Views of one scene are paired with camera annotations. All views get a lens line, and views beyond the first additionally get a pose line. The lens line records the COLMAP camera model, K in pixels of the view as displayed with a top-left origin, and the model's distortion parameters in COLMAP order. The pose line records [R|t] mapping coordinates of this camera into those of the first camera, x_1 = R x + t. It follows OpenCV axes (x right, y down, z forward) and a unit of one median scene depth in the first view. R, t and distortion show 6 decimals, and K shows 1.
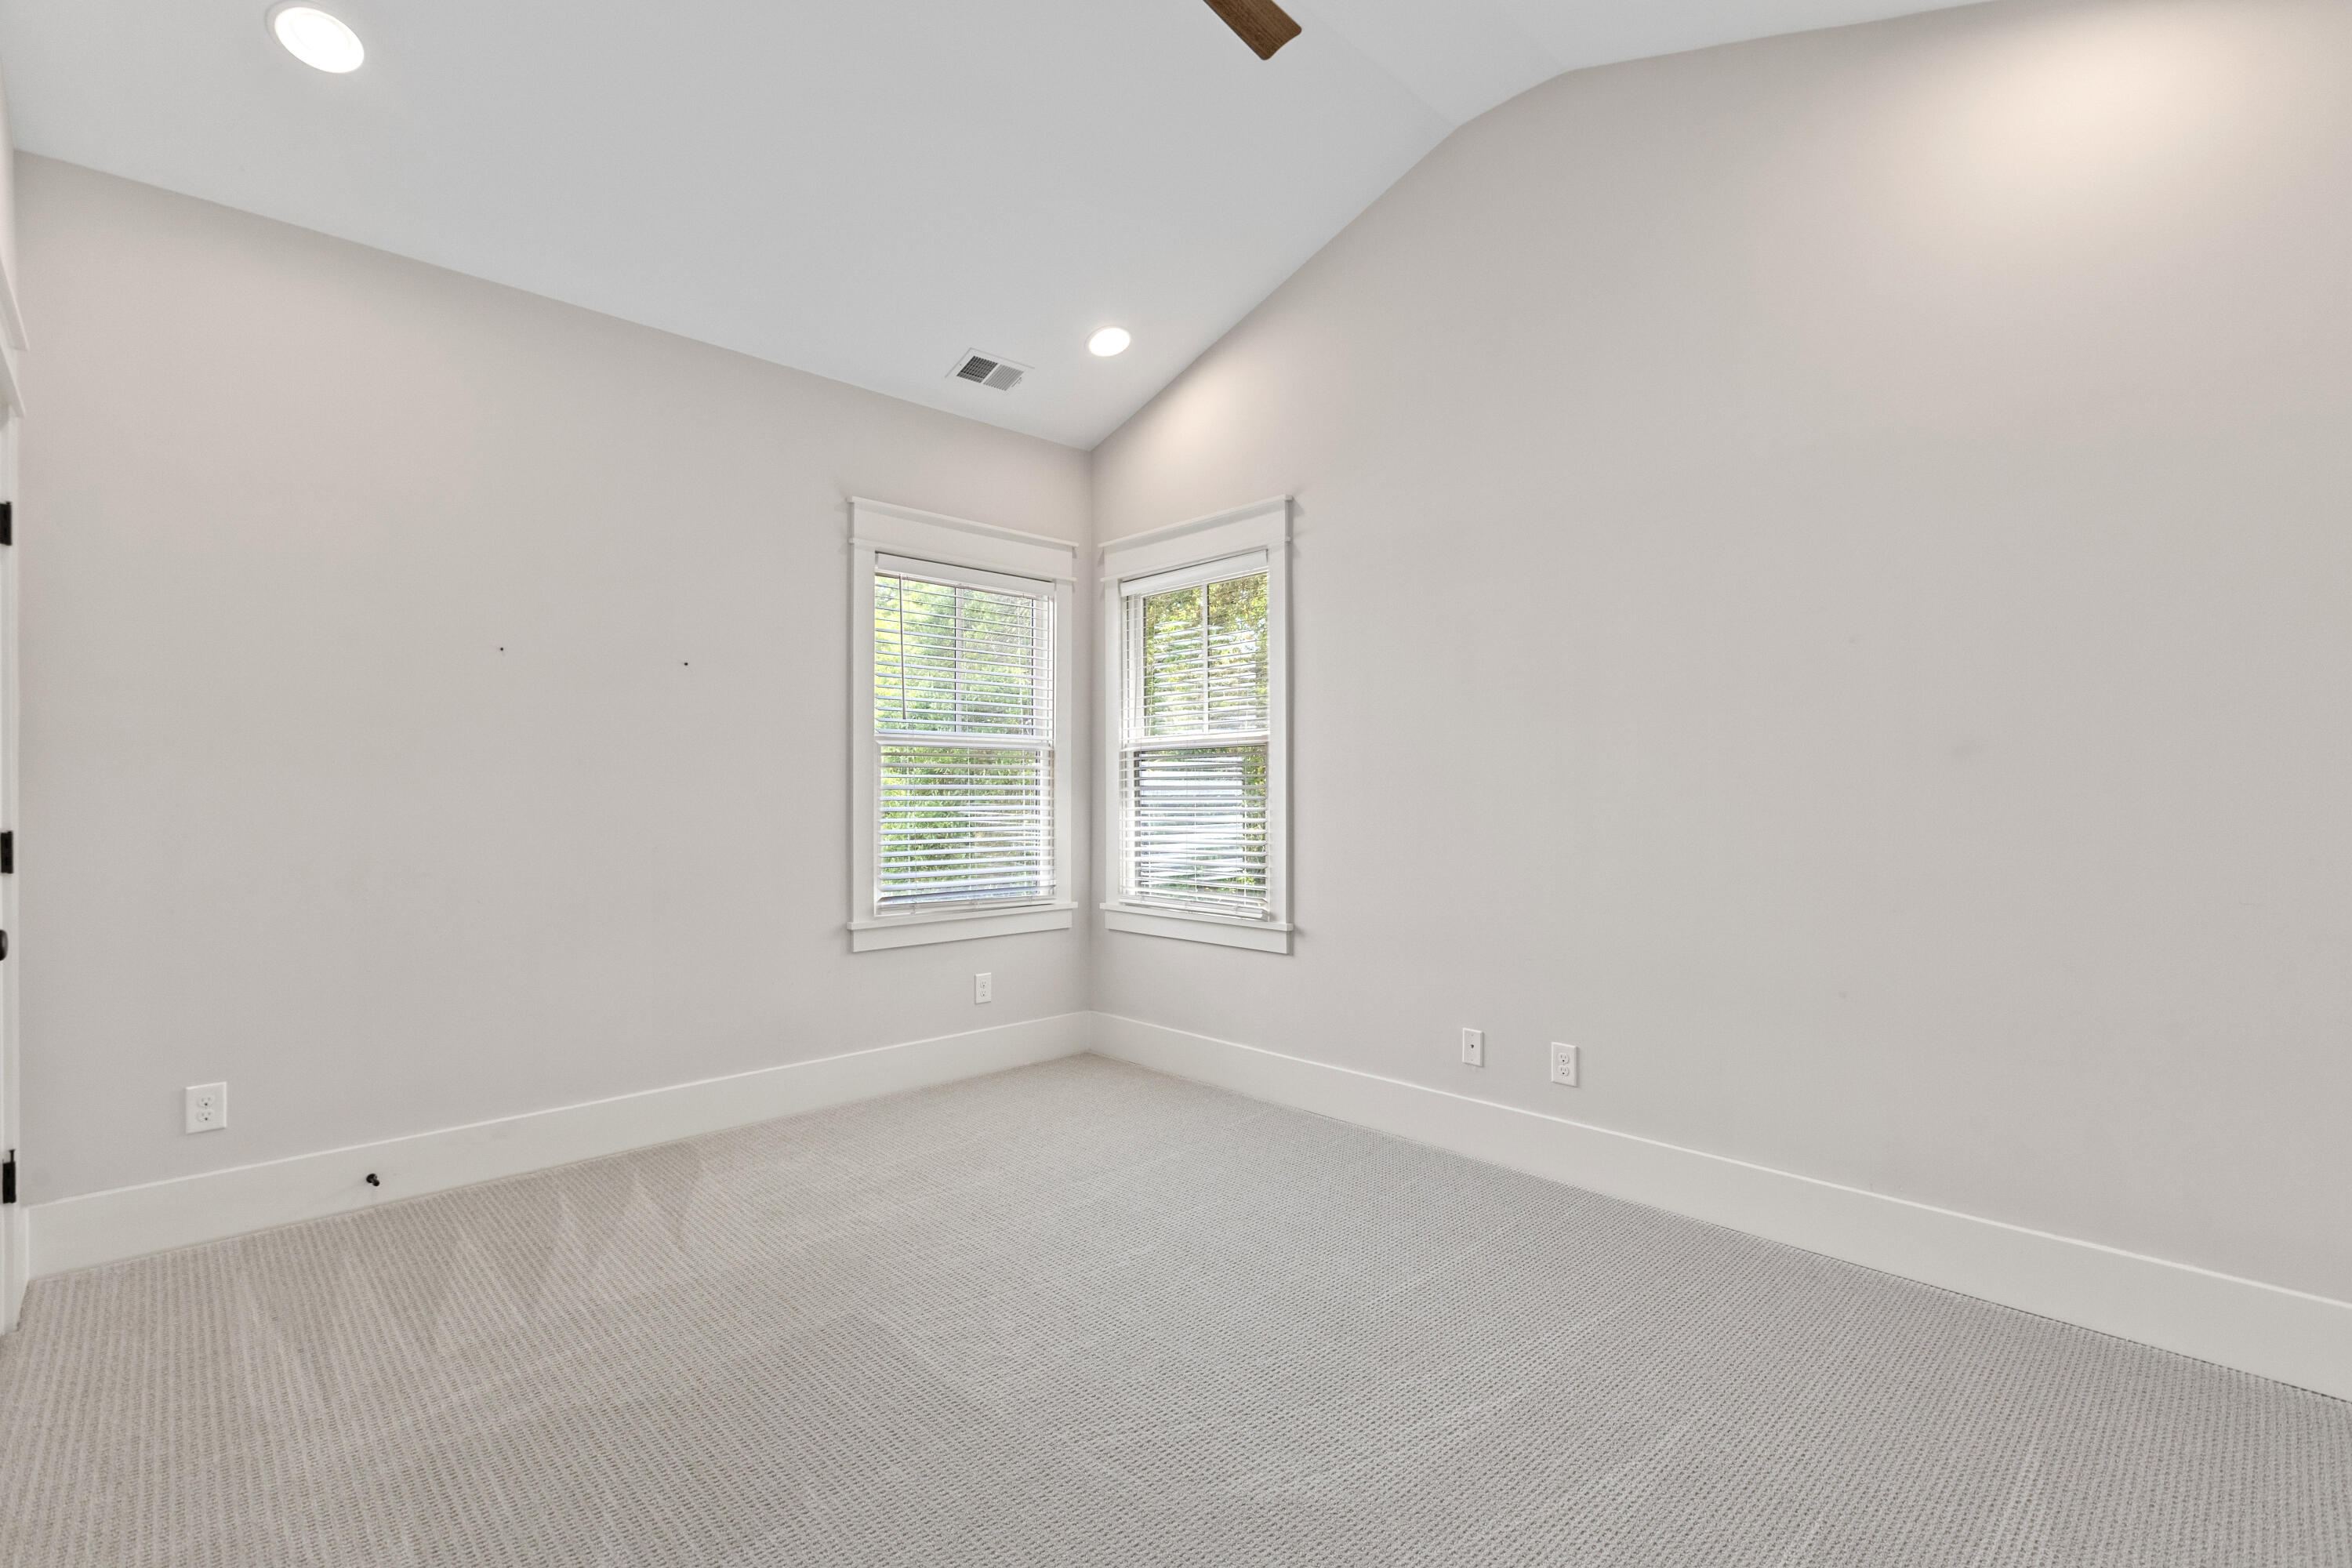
lens RADIAL K [[1061.3, 0, 1171.6], [0, 1061.3, 794.1], [0, 0, 1]] dist [-0.004922, 0.000230]
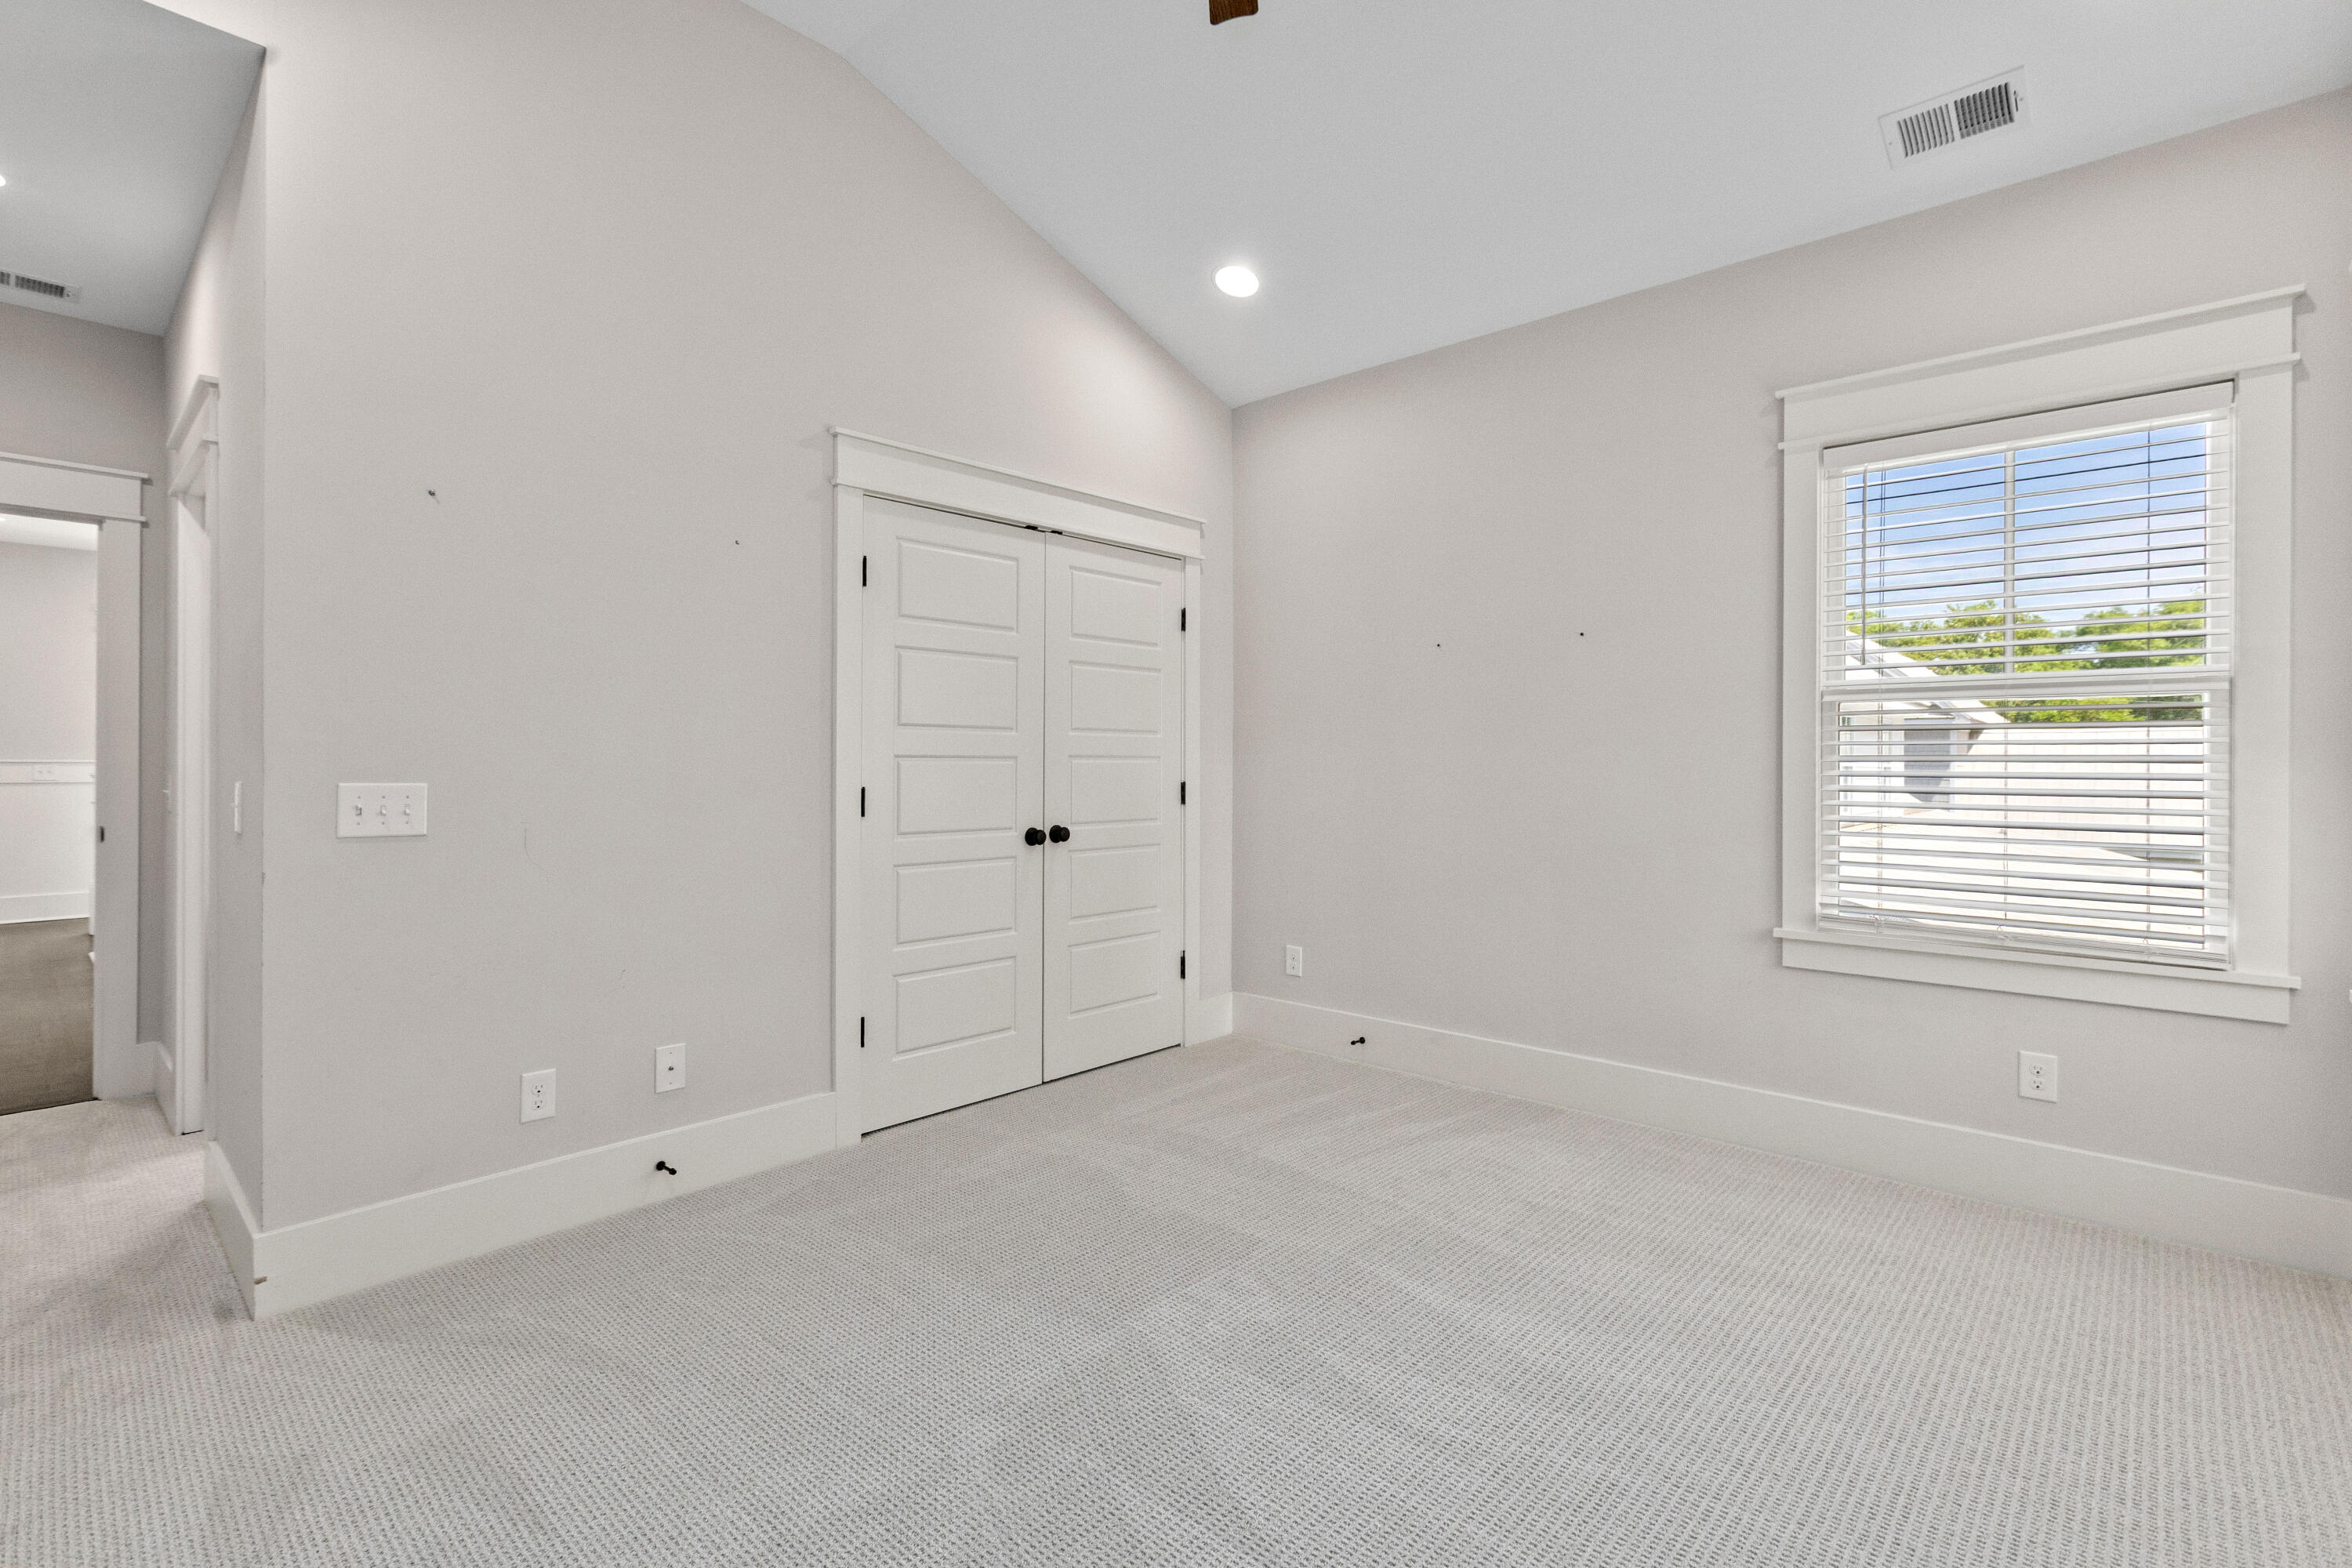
lens RADIAL K [[1061.3, 0, 1175.0], [0, 1061.3, 768.4], [0, 0, 1]] dist [-0.004922, 0.000230]
pose [[0.058090, 0.005467, -0.998296, 0.462159], [-0.003771, 0.999979, 0.005257, -0.001160], [0.998304, 0.003459, 0.058110, 0.499076]]
